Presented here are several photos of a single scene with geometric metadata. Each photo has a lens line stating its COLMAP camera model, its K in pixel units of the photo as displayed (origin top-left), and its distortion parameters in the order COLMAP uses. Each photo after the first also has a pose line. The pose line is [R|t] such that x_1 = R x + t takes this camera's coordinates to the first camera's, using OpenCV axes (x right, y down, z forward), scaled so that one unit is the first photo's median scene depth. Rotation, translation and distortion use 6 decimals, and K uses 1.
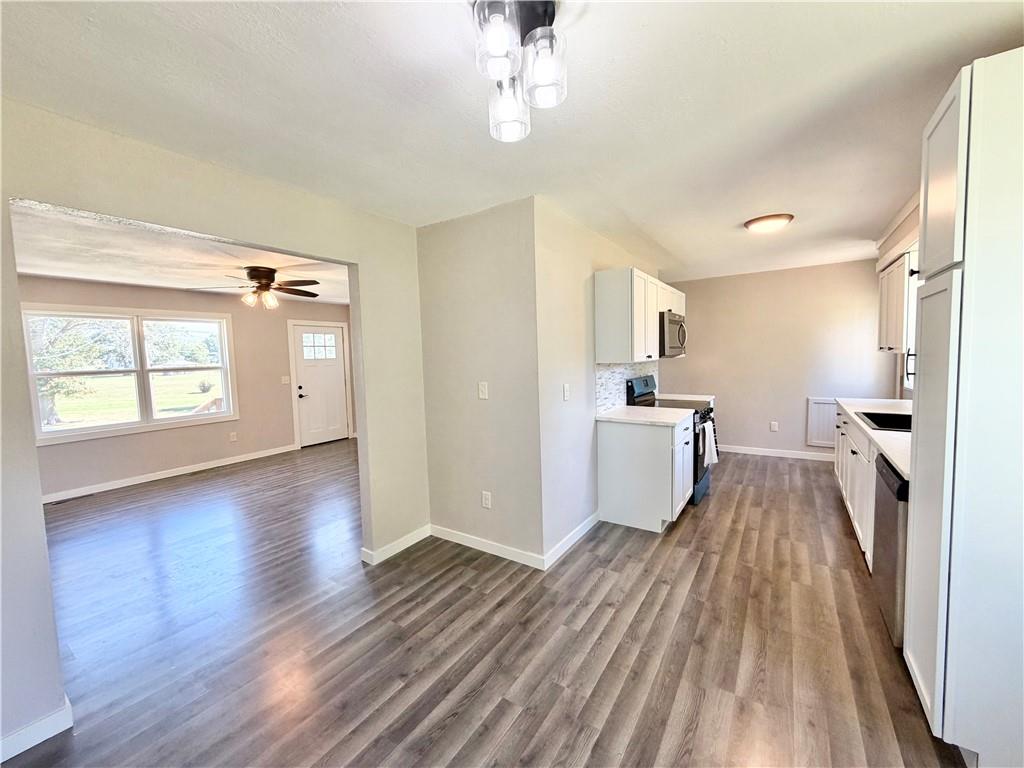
lens RADIAL K [[413.4, 0, 507.6], [0, 413.4, 384.9], [0, 0, 1]] dist [-0.003083, 0.000941]
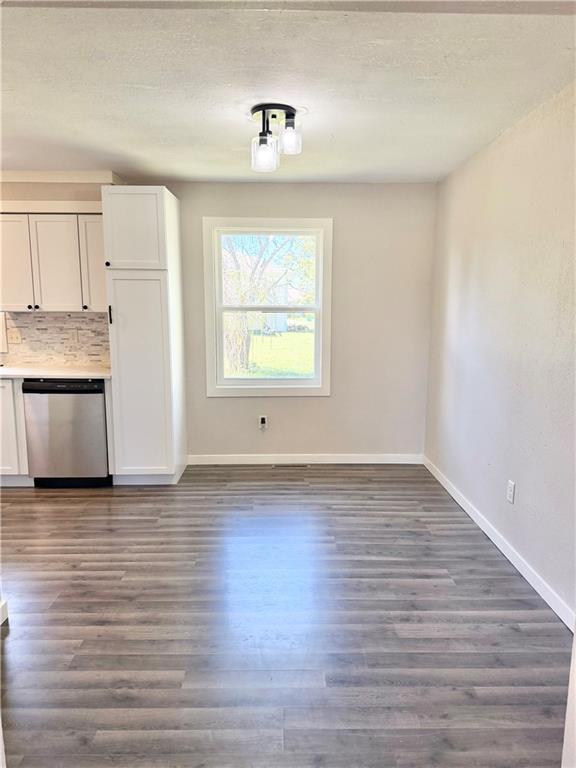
lens RADIAL K [[543.4, 0, 291.6], [0, 543.4, 380.8], [0, 0, 1]] dist [0.046625, -0.053922]
pose [[-0.575773, -0.096302, 0.811918, -0.857288], [0.075389, 0.982555, 0.170004, -0.063947], [-0.814127, 0.159094, -0.558469, 1.006779]]
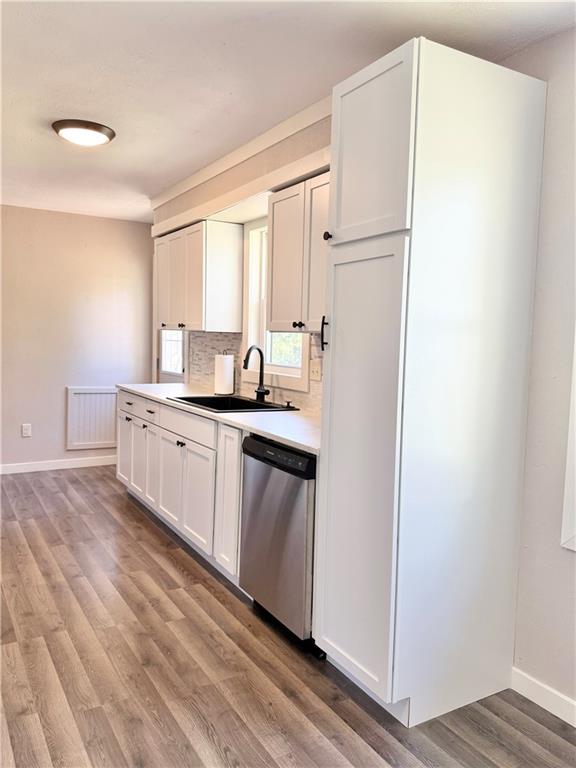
lens RADIAL K [[603.5, 0, 283.0], [0, 603.5, 380.1], [0, 0, 1]] dist [0.036812, -0.034848]
pose [[0.432348, -0.024891, 0.901363, -0.180250], [0.026935, 0.999529, 0.014682, 0.021210], [-0.901304, 0.017931, 0.432815, 0.280322]]
